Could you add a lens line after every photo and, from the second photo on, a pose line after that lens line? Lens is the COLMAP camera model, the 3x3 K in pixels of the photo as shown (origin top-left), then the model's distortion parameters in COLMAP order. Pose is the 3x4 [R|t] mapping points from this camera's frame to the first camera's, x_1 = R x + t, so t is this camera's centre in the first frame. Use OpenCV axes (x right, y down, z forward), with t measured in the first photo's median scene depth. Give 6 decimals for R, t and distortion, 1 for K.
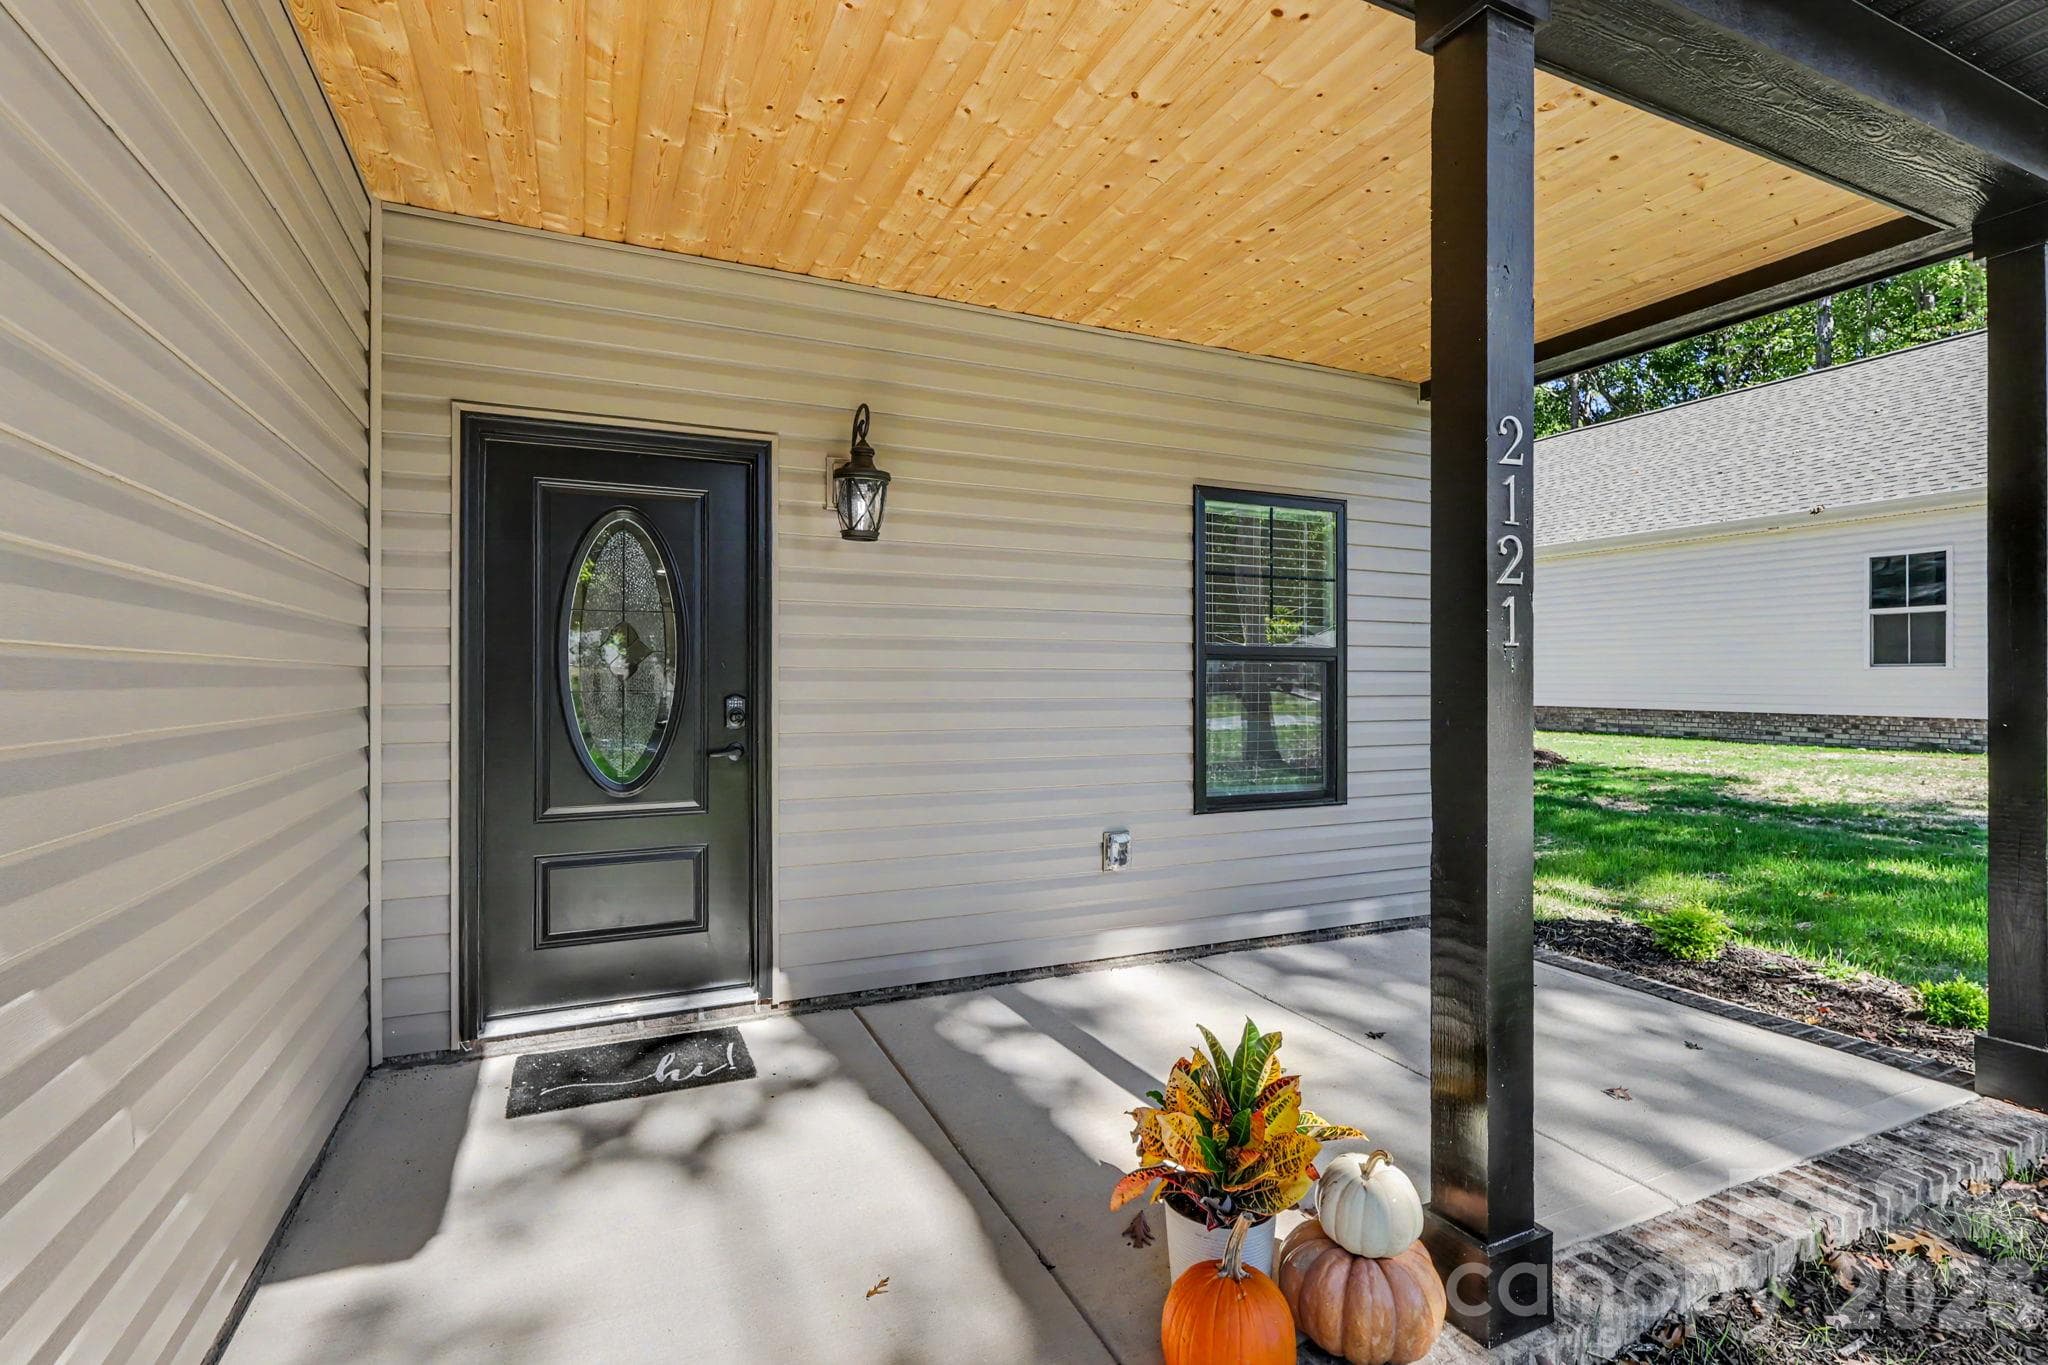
lens RADIAL K [[970.4, 0, 1030.7], [0, 970.4, 679.5], [0, 0, 1]] dist [0.003663, 0.000076]
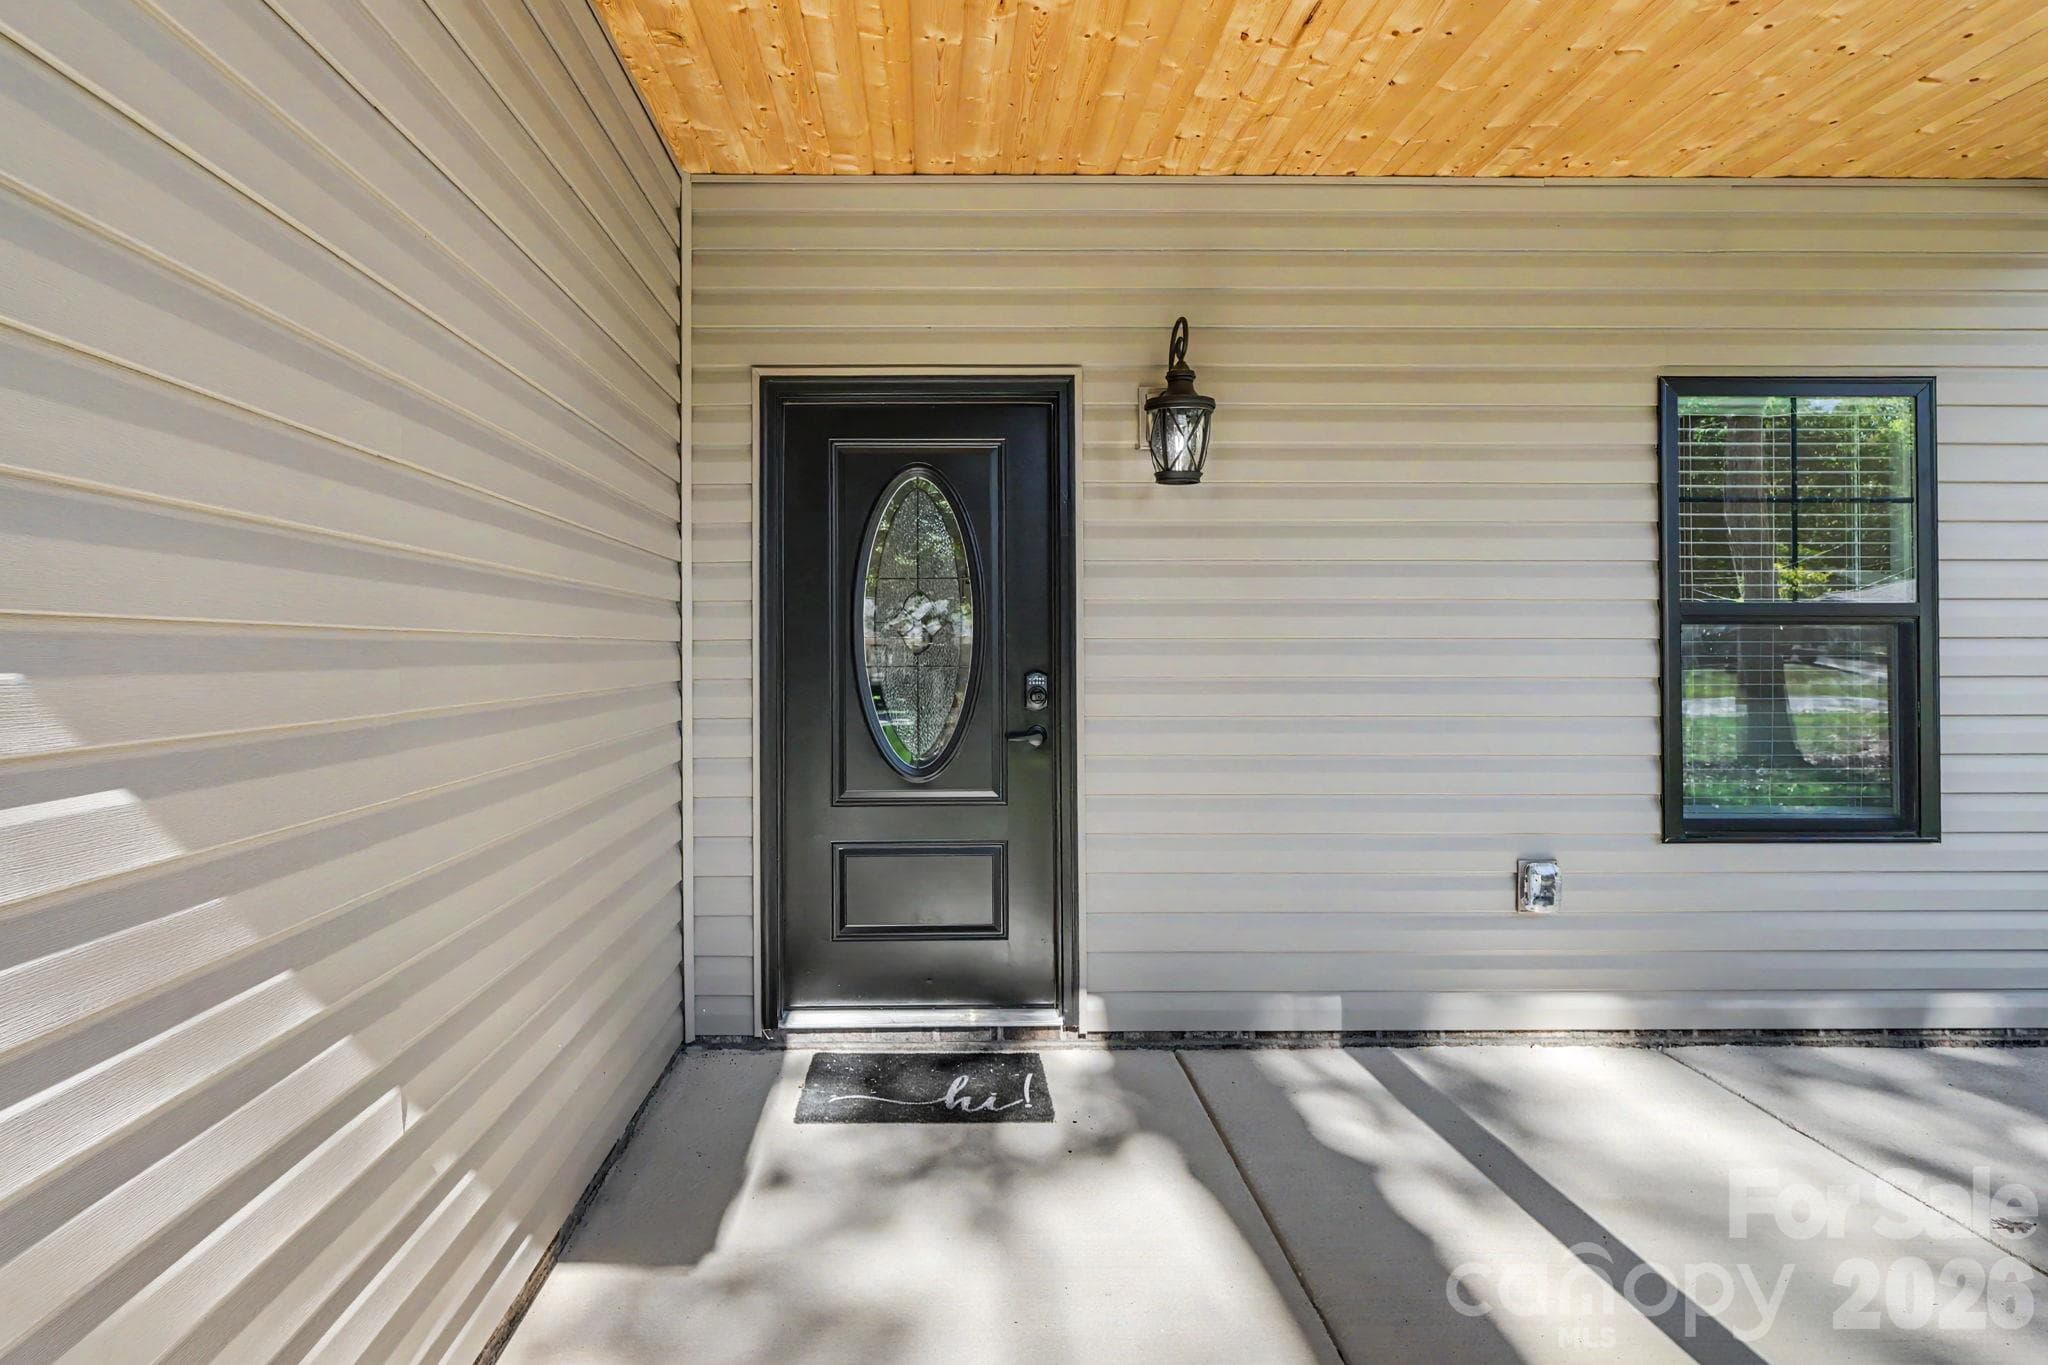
lens RADIAL K [[1059.0, 0, 952.5], [0, 1059.0, 641.4], [0, 0, 1]] dist [-0.000690, 0.000225]
pose [[0.912168, -0.005919, -0.409774, 0.016447], [0.002473, 0.999957, -0.008938, -0.002218], [0.409809, 0.007140, 0.912144, 0.104157]]
